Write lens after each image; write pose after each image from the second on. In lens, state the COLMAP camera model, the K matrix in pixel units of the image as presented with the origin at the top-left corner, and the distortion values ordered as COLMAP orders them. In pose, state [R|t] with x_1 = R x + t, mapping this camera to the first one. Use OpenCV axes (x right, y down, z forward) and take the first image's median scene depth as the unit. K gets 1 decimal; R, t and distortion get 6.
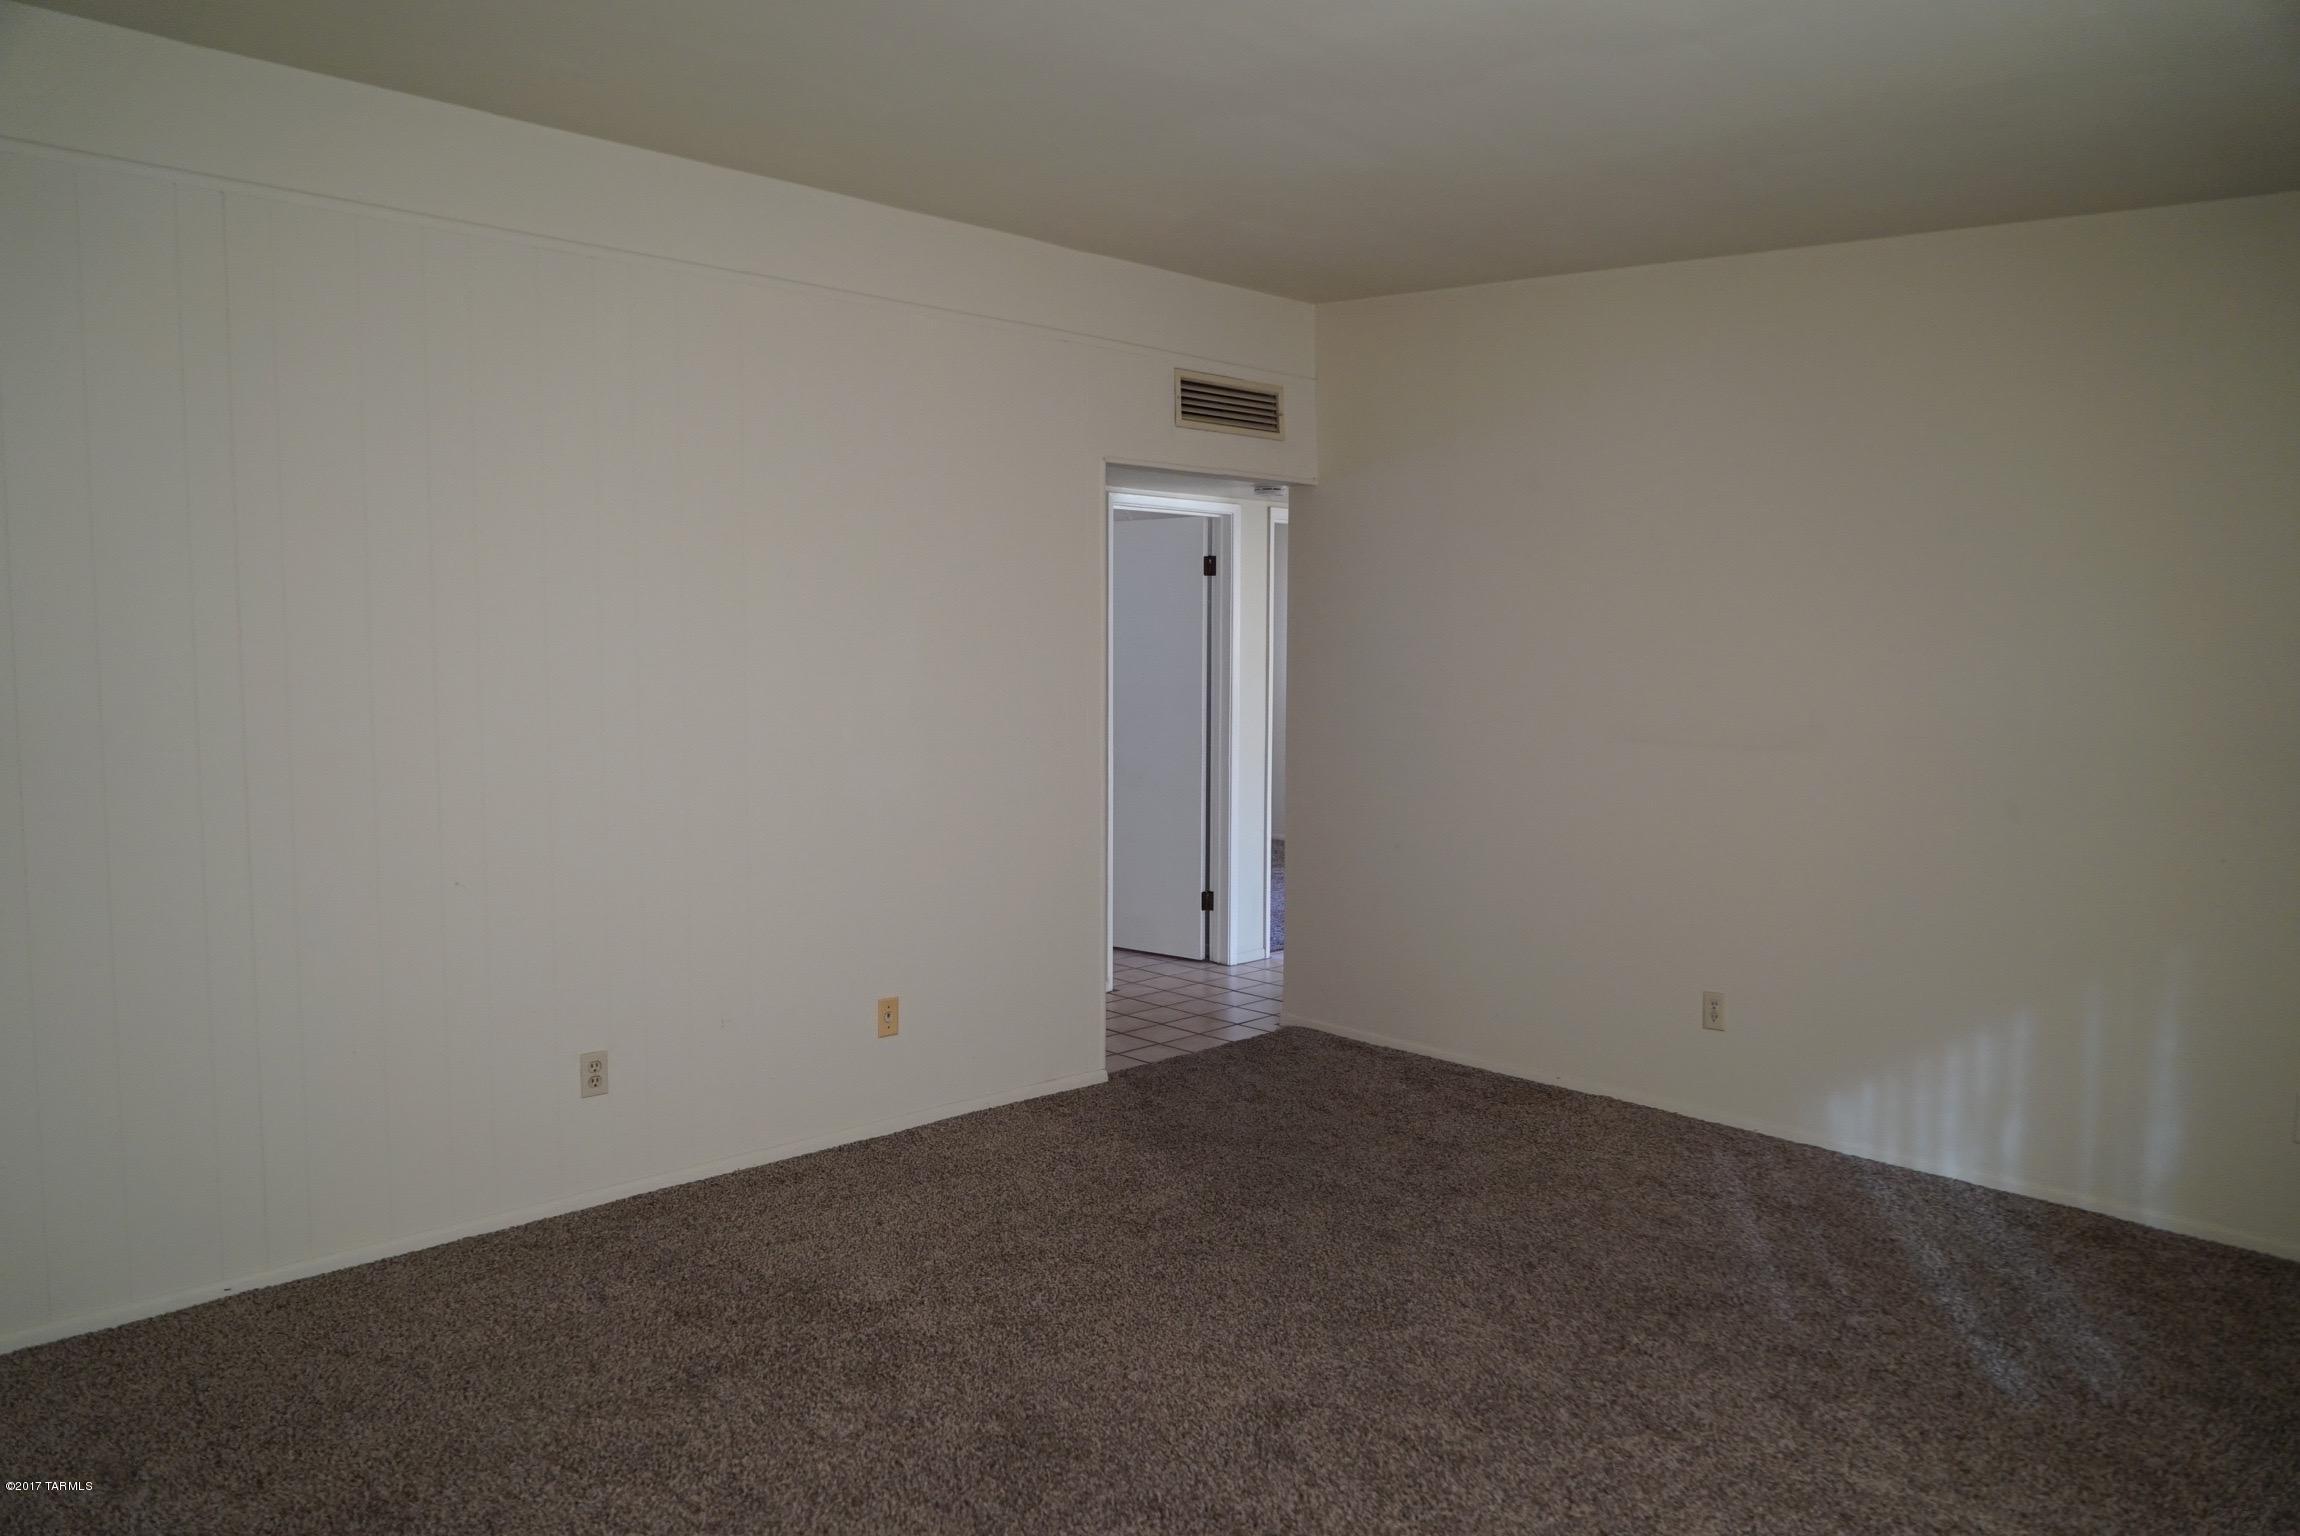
lens RADIAL K [[1534.5, 0, 1154.2], [0, 1534.5, 769.3], [0, 0, 1]] dist [-0.036855, 0.028036]
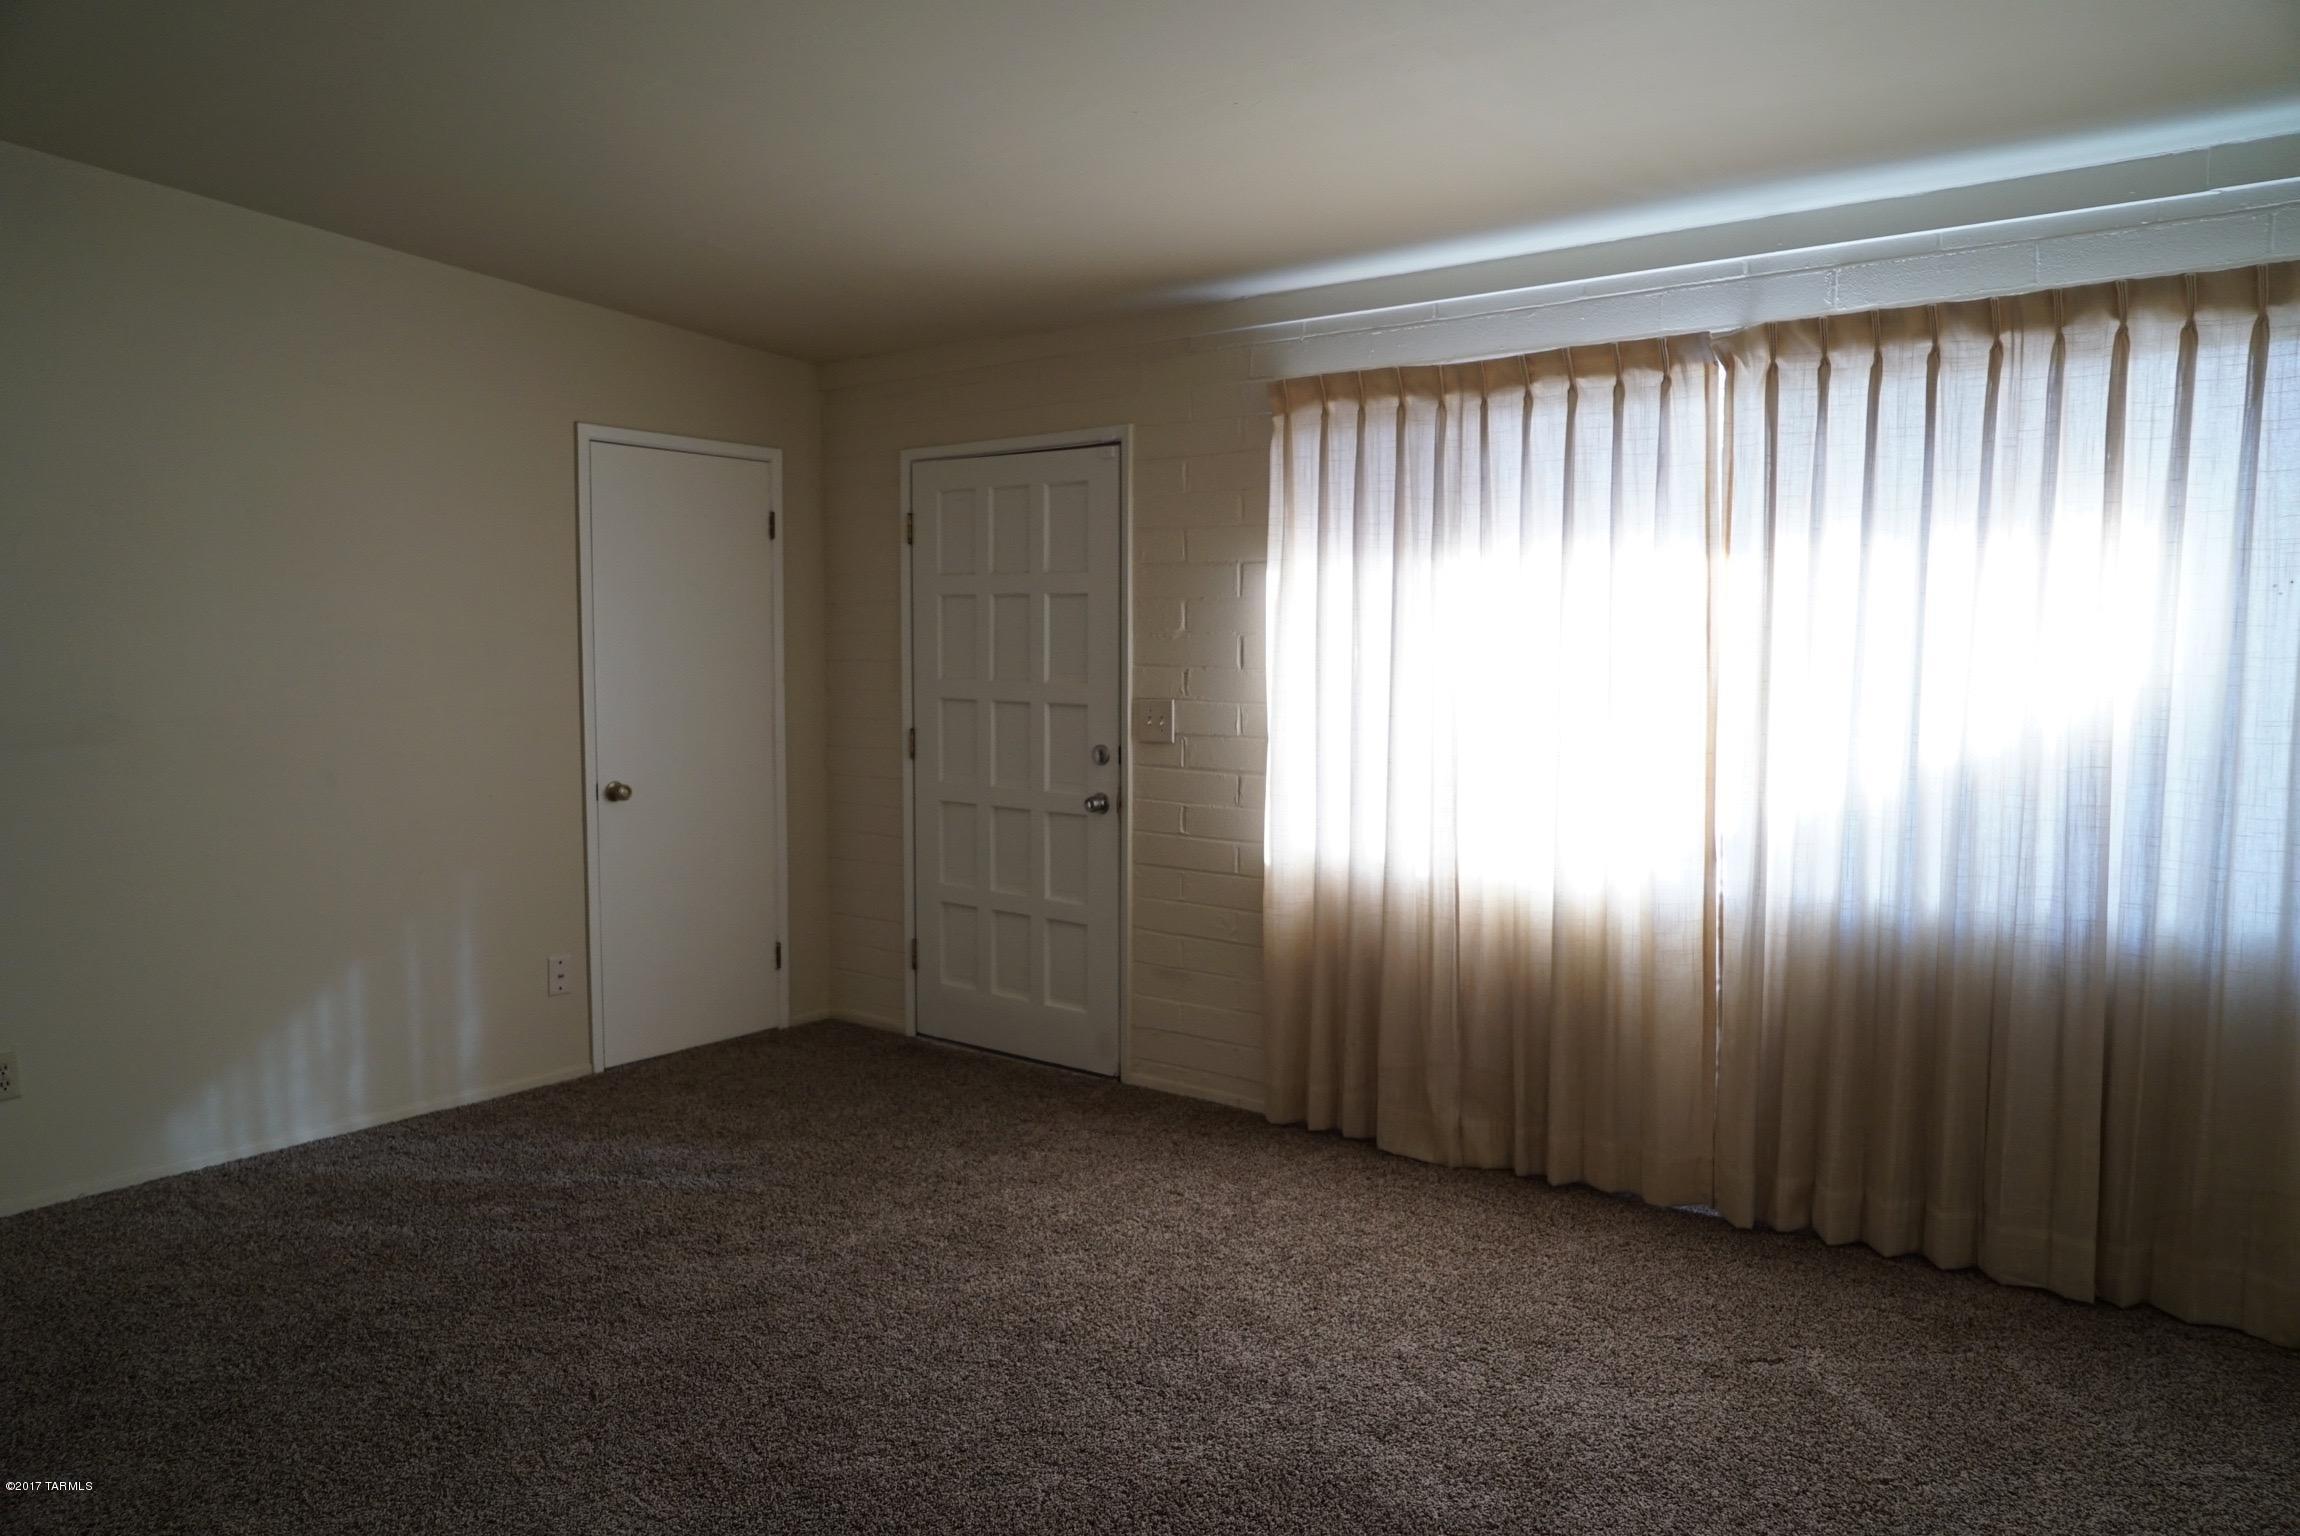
lens RADIAL K [[1534.5, 0, 1153.6], [0, 1534.5, 768.2], [0, 0, 1]] dist [-0.036855, 0.028036]
pose [[-0.134343, -0.090301, 0.986812, -0.556087], [0.078593, 0.991731, 0.101451, -0.042549], [-0.987813, 0.091186, -0.126135, 0.551868]]
